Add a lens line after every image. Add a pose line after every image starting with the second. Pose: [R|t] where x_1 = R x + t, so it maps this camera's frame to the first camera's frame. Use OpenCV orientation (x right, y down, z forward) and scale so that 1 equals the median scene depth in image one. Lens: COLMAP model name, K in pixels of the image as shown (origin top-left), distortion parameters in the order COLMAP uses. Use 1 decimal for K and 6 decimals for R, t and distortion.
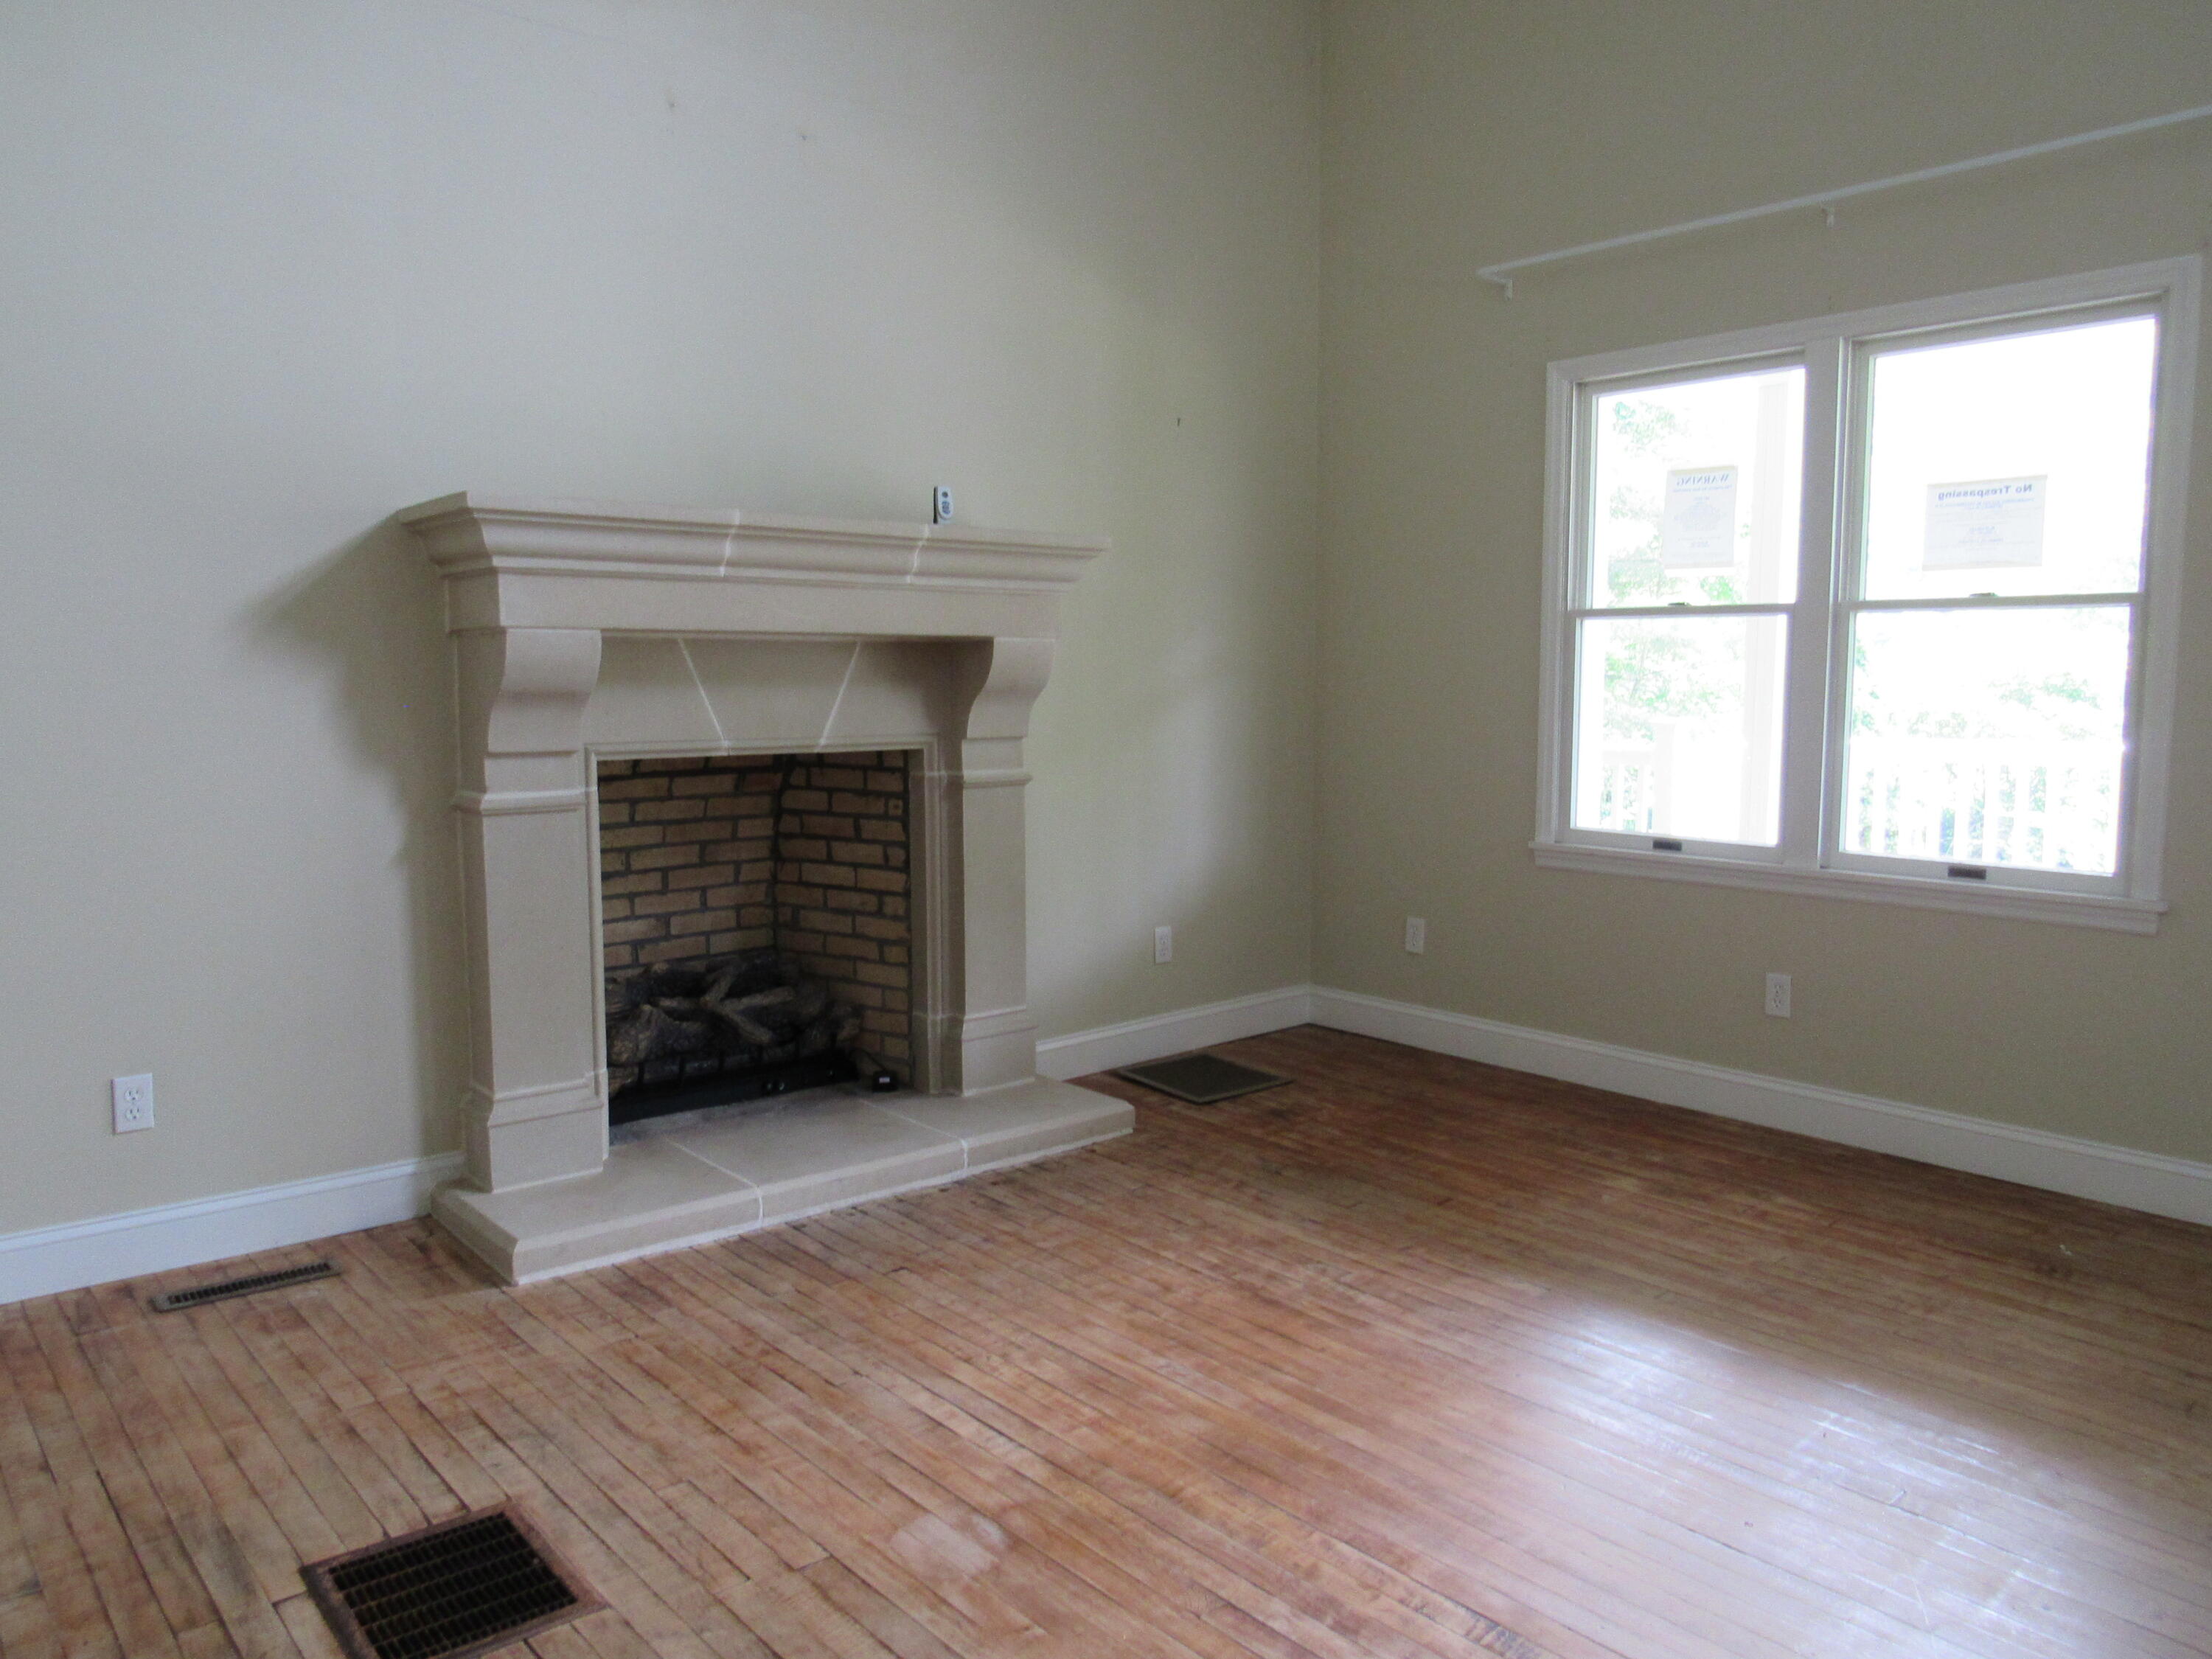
lens RADIAL K [[1607.6, 0, 1106.0], [0, 1607.6, 829.5], [0, 0, 1]] dist [-0.007541, 0.003387]
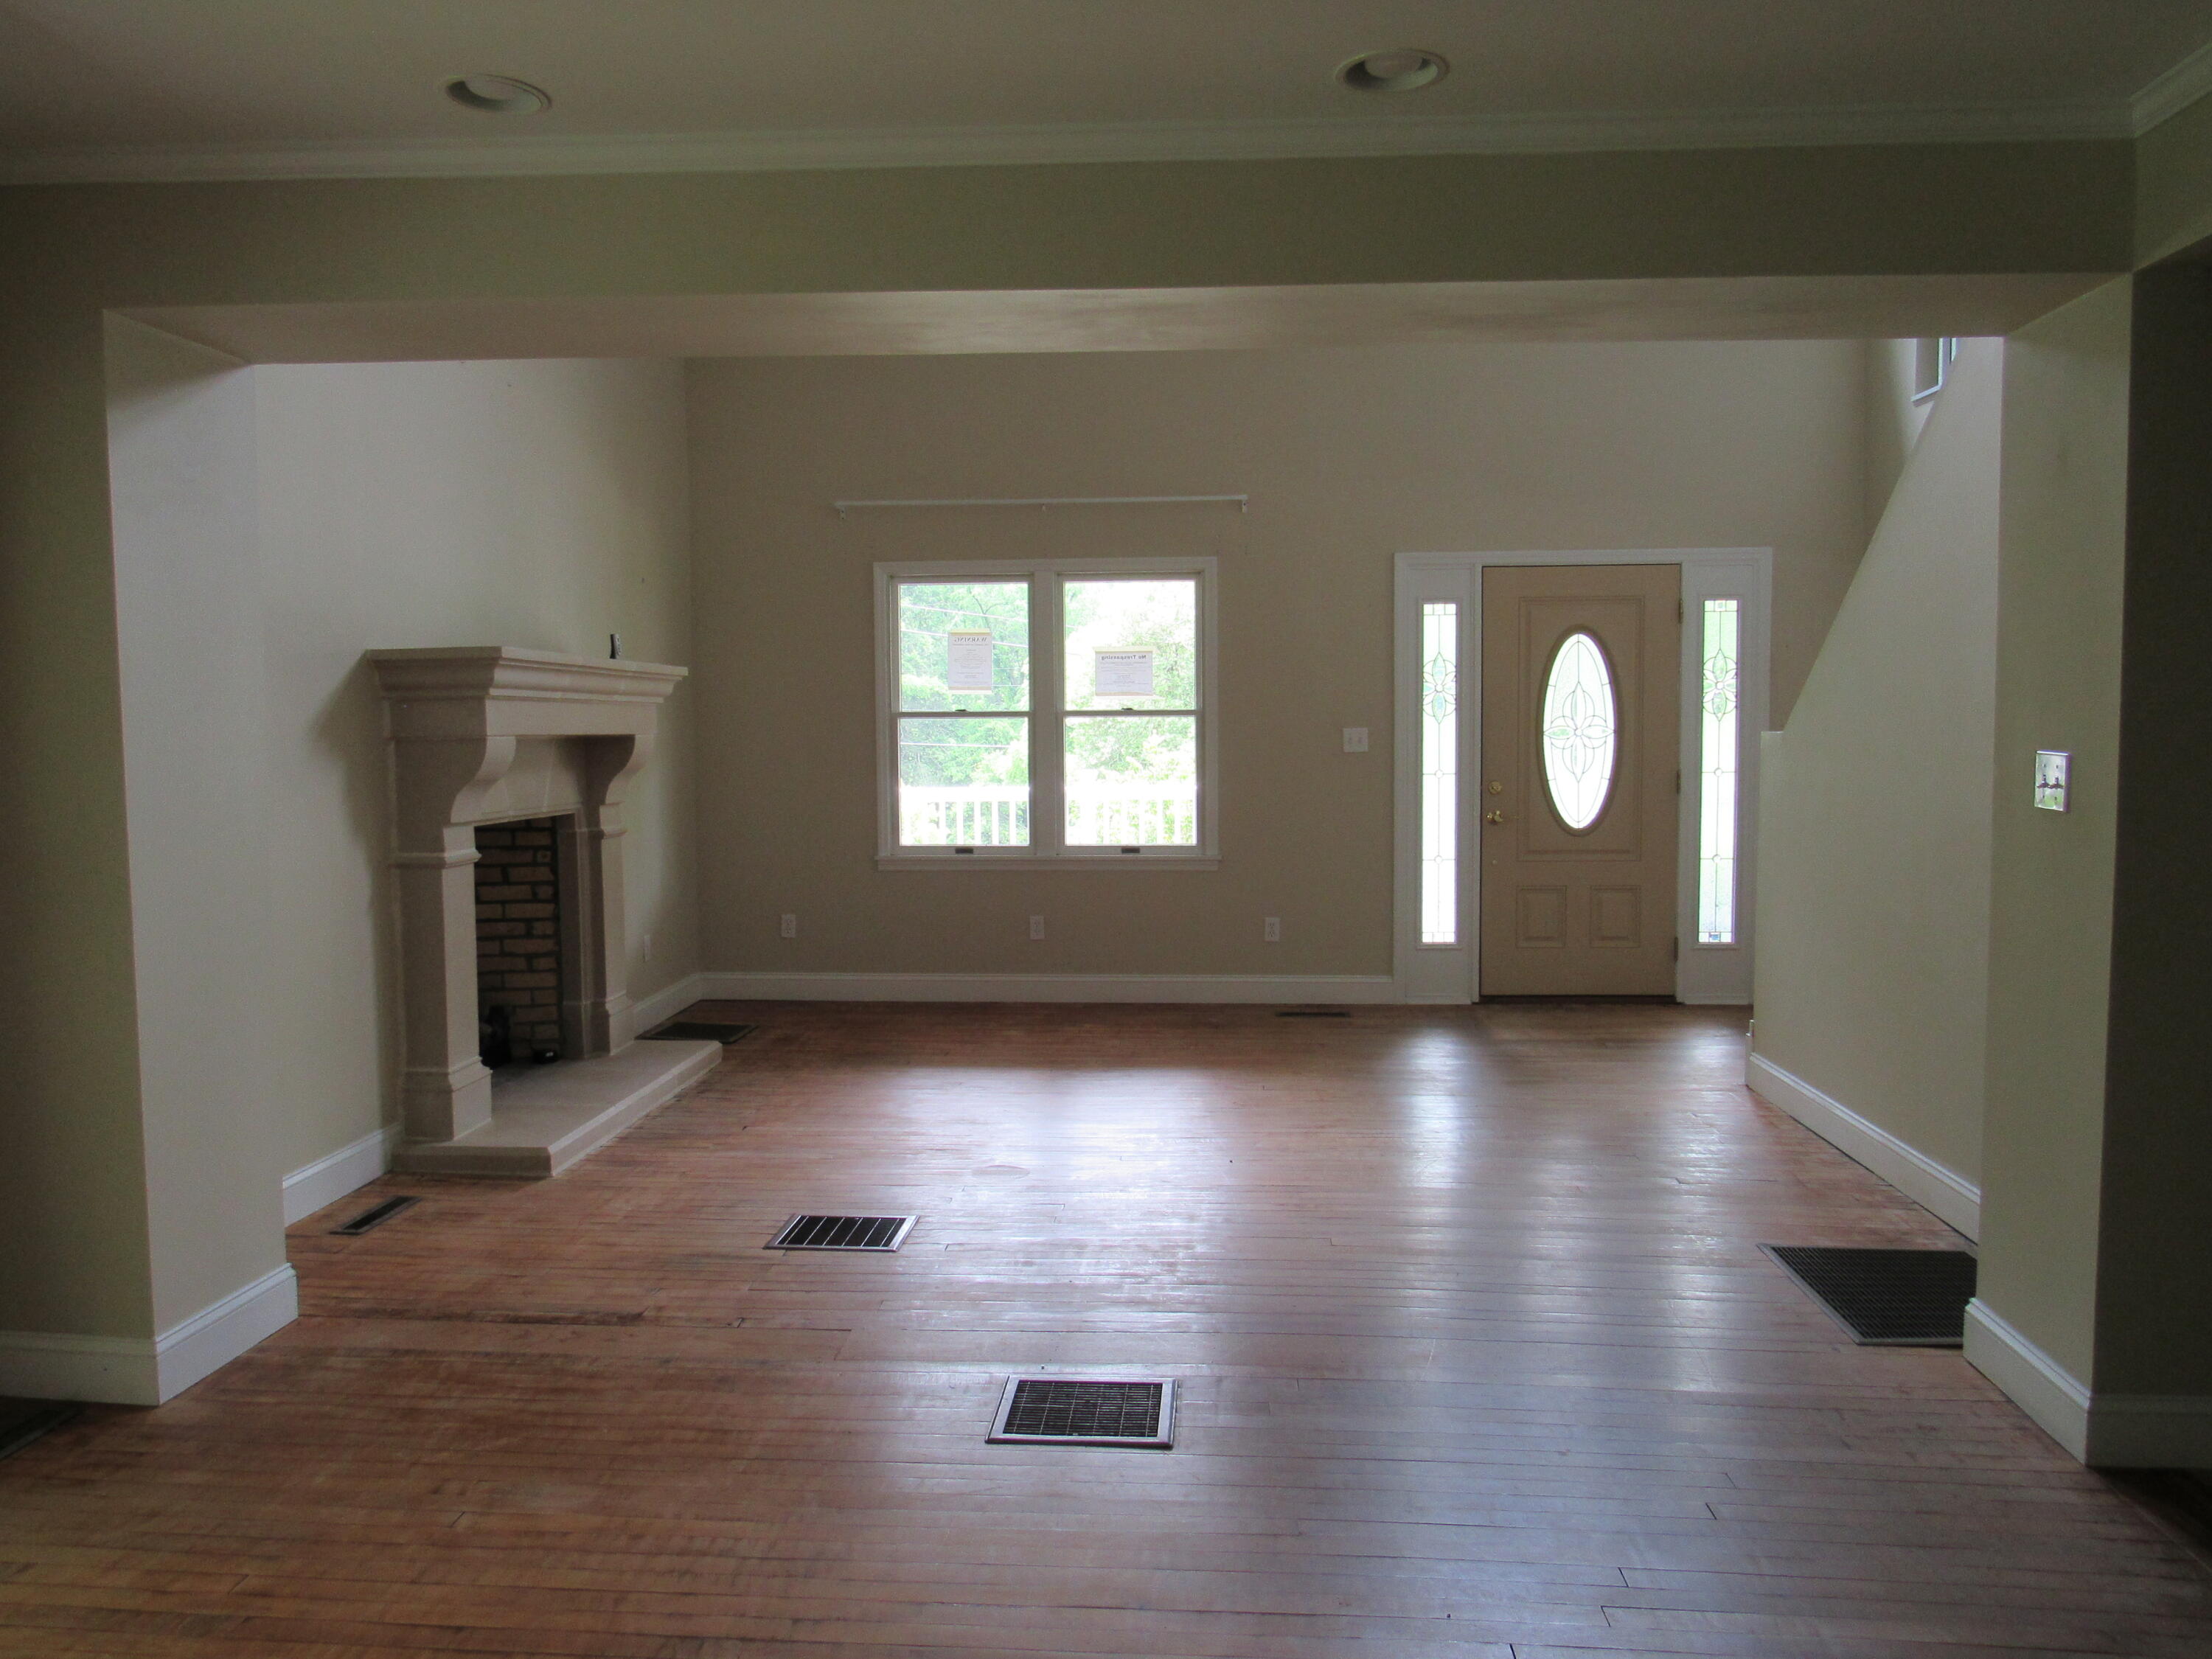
lens RADIAL K [[1569.6, 0, 1106.0], [0, 1569.6, 829.5], [0, 0, 1]] dist [-0.004911, 0.000109]
pose [[0.705427, -0.052236, 0.706855, -0.765587], [0.078344, 0.996916, -0.004514, 0.007342], [-0.704439, 0.058562, 0.707344, -0.307766]]
